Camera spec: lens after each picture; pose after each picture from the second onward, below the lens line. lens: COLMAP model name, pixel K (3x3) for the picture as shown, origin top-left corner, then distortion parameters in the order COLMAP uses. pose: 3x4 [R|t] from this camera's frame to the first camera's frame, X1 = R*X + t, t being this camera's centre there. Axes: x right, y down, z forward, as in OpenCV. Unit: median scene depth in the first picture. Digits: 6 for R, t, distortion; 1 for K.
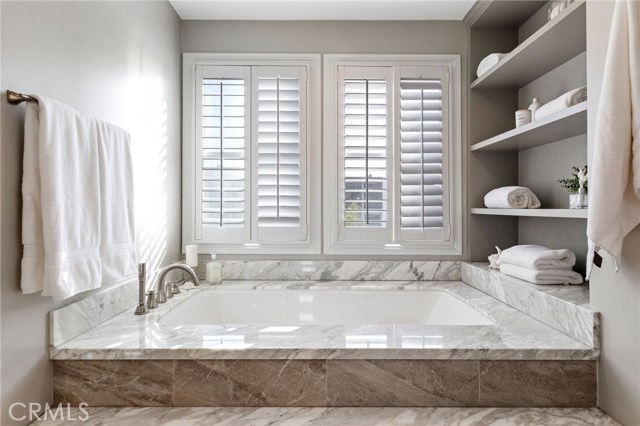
lens RADIAL K [[341.1, 0, 320.0], [0, 341.1, 207.5], [0, 0, 1]] dist [-0.001174, -0.000345]
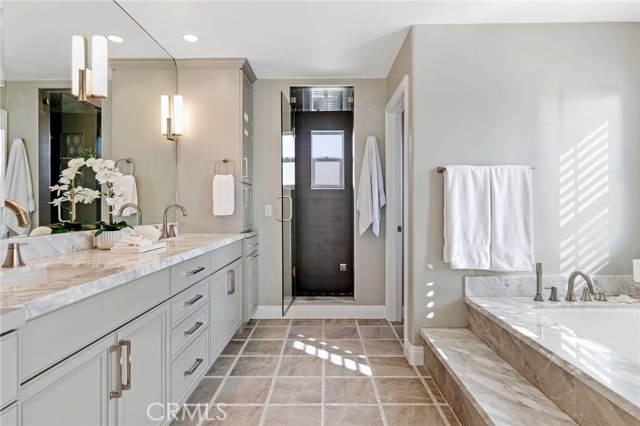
lens RADIAL K [[341.1, 0, 320.8], [0, 341.1, 213.5], [0, 0, 1]] dist [-0.001174, -0.000345]
pose [[-0.016509, 0.019866, -0.999666, 1.072597], [0.016350, 0.999674, 0.019596, -0.088680], [0.999730, -0.016021, -0.016829, 0.242733]]
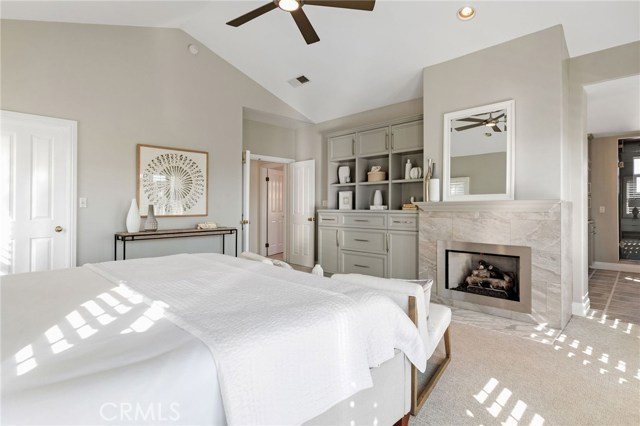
lens RADIAL K [[325.7, 0, 317.8], [0, 325.7, 207.5], [0, 0, 1]] dist [0.002462, -0.002086]
pose [[-0.706491, 0.011328, -0.707632, 3.008766], [0.021398, 0.999757, -0.005359, -0.124361], [0.707399, -0.018928, -0.706561, 0.219640]]
